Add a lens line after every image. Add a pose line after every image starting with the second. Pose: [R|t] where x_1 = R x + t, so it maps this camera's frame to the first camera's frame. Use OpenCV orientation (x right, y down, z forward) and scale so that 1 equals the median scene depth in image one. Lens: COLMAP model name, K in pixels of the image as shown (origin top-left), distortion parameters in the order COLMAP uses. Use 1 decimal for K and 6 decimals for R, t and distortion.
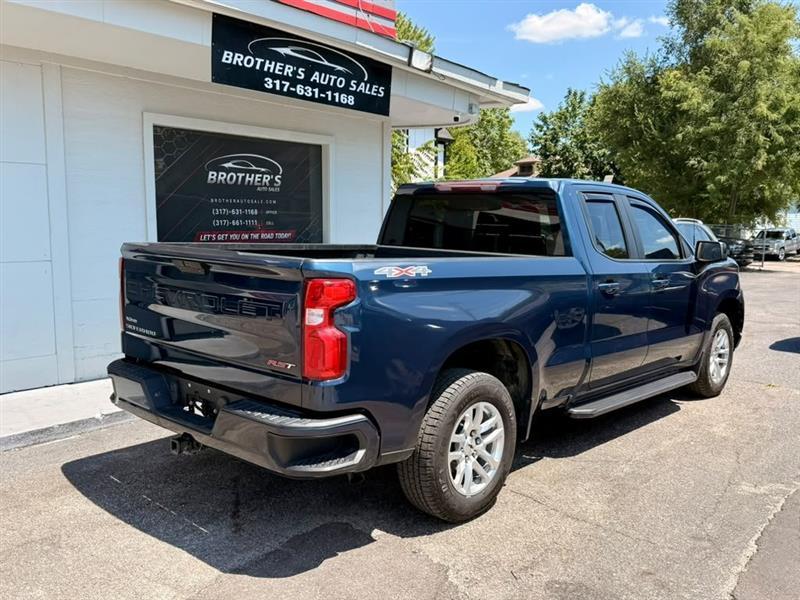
lens RADIAL K [[694.3, 0, 401.2], [0, 694.3, 296.5], [0, 0, 1]] dist [0.118354, -0.201490]
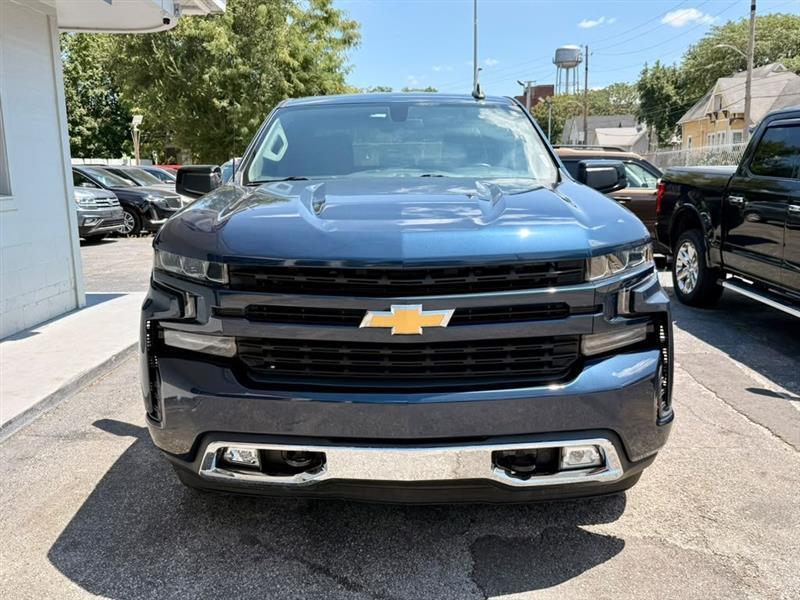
lens RADIAL K [[705.3, 0, 398.5], [0, 705.3, 299.2], [0, 0, 1]] dist [0.056704, -0.116101]
pose [[0.760922, -0.138887, 0.633805, -0.309587], [0.091265, 0.990021, 0.107377, -0.009156], [-0.642393, -0.023861, 0.766004, 0.253225]]
